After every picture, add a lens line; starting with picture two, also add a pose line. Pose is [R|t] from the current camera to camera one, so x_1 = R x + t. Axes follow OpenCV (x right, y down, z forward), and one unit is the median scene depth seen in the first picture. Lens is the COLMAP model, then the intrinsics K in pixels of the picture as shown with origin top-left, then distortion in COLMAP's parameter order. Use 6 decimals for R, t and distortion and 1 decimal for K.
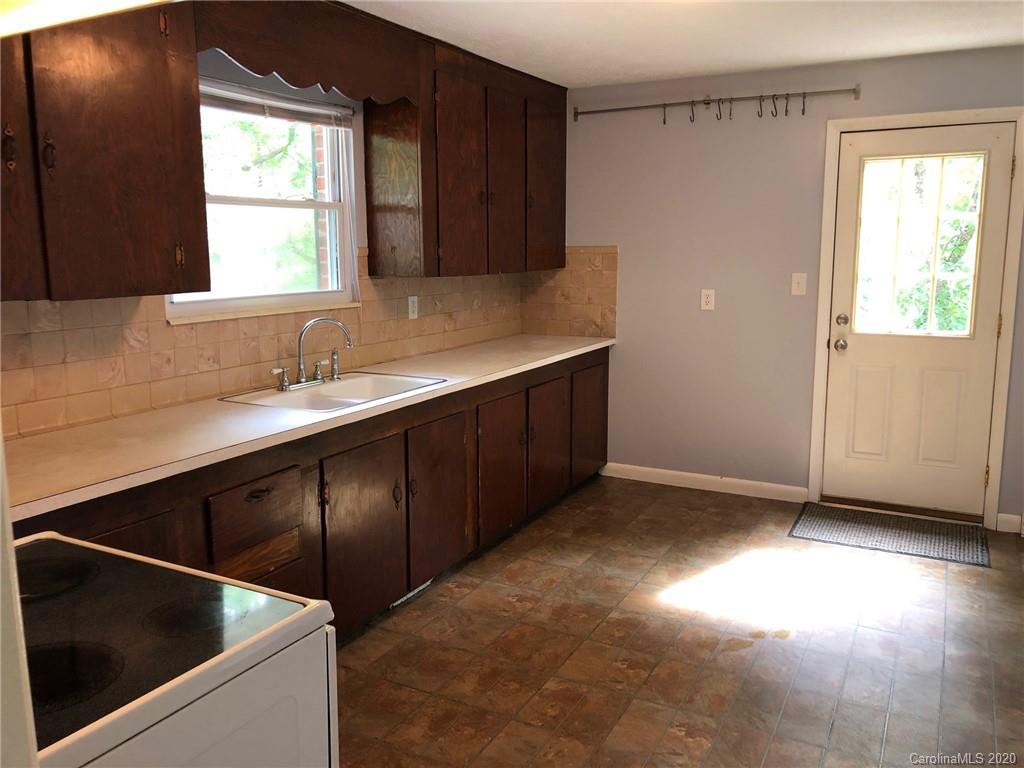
lens RADIAL K [[828.0, 0, 512.0], [0, 828.0, 384.0], [0, 0, 1]] dist [-0.002439, -0.006088]
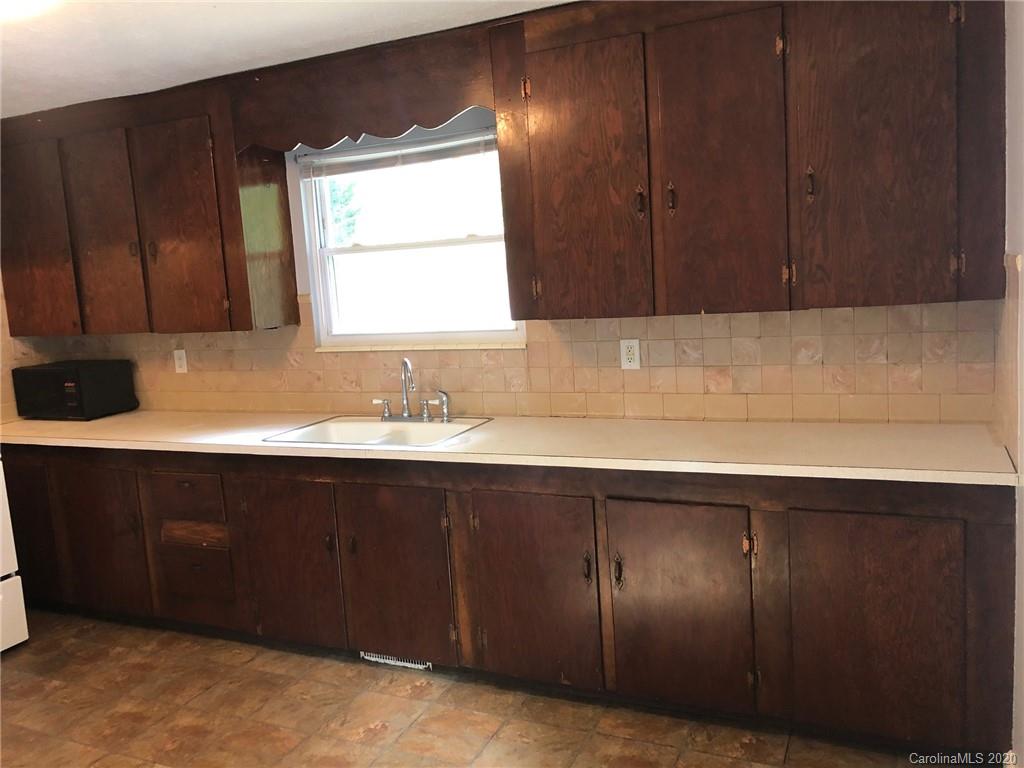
lens RADIAL K [[845.5, 0, 517.6], [0, 845.5, 376.8], [0, 0, 1]] dist [0.035043, -0.014077]
pose [[0.041728, 0.127275, -0.990989, 0.821777], [-0.098383, 0.987556, 0.122692, -0.201443], [0.994273, 0.092377, 0.053731, 1.106328]]
